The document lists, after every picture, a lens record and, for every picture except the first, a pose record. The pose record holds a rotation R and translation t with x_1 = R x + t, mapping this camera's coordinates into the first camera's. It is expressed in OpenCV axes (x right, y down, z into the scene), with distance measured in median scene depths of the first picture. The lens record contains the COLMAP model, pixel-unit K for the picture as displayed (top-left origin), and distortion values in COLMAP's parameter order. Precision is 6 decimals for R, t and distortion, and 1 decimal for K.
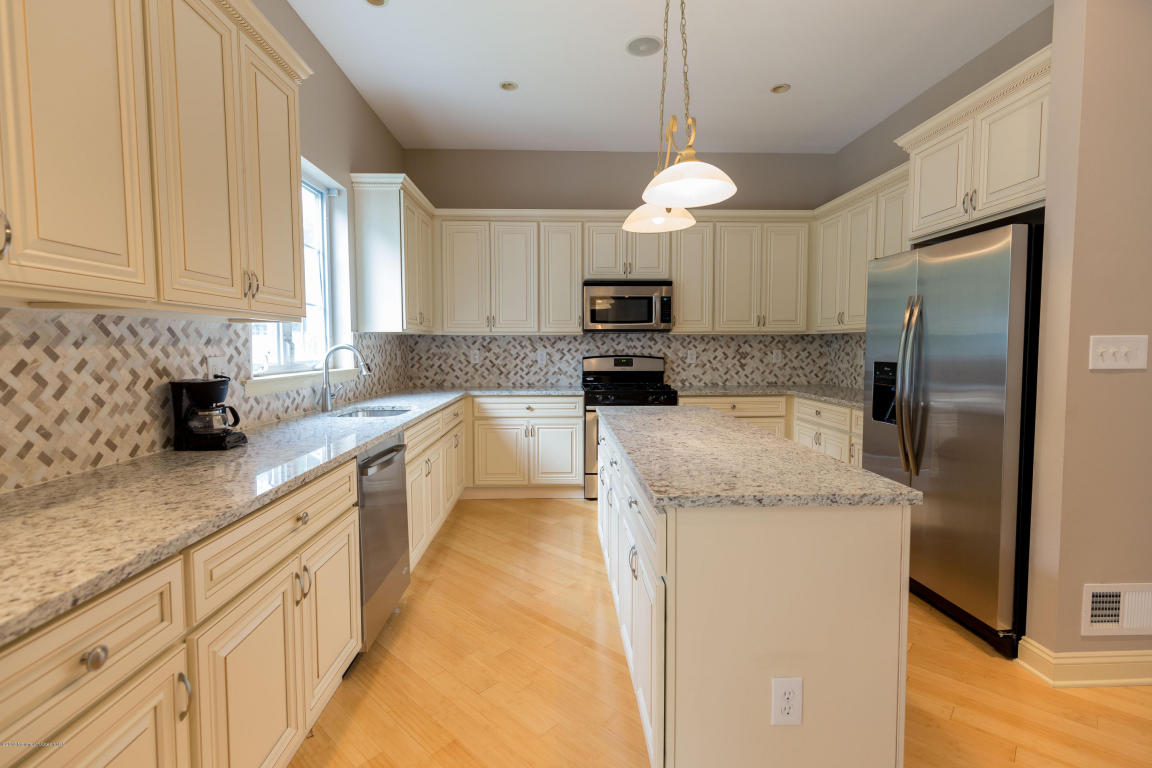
lens RADIAL K [[526.7, 0, 575.0], [0, 526.7, 386.3], [0, 0, 1]] dist [0.009488, 0.000329]
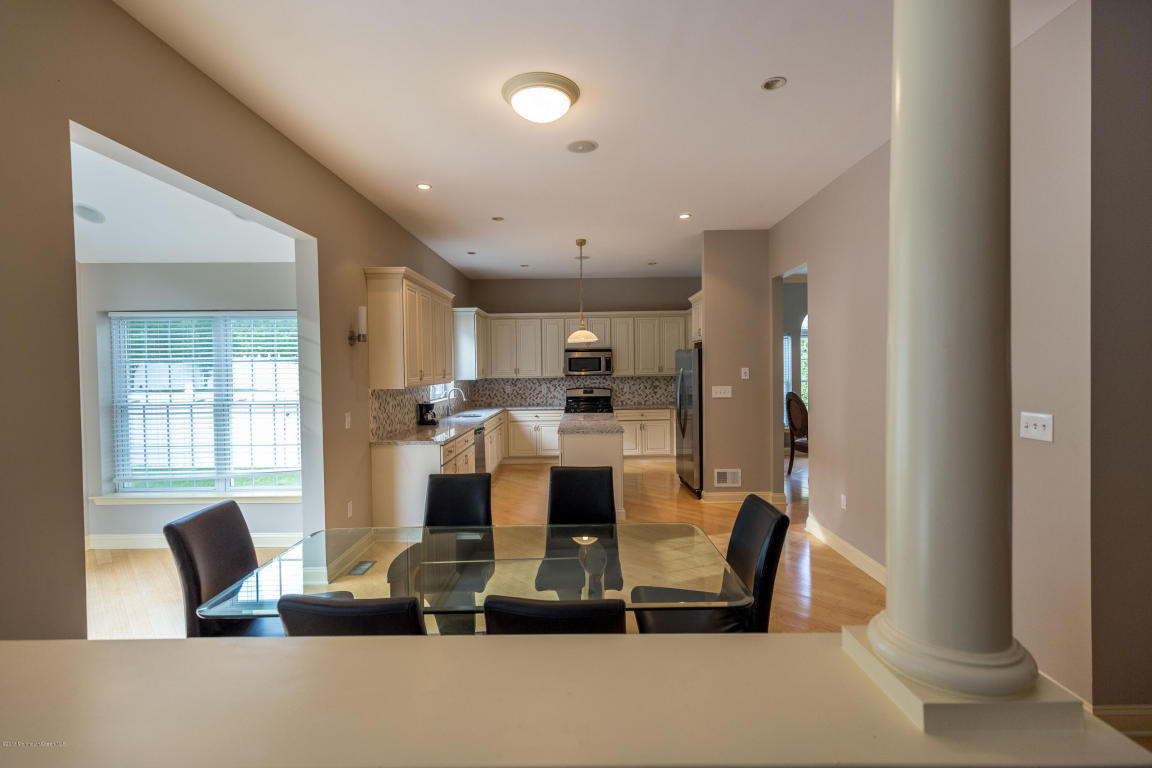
lens RADIAL K [[526.7, 0, 581.5], [0, 526.7, 377.3], [0, 0, 1]] dist [0.009488, 0.000329]
pose [[0.999376, -0.010041, -0.033875, 0.137251], [0.008214, 0.998526, -0.053647, 0.003600], [0.034364, 0.053335, 0.997985, -0.884800]]
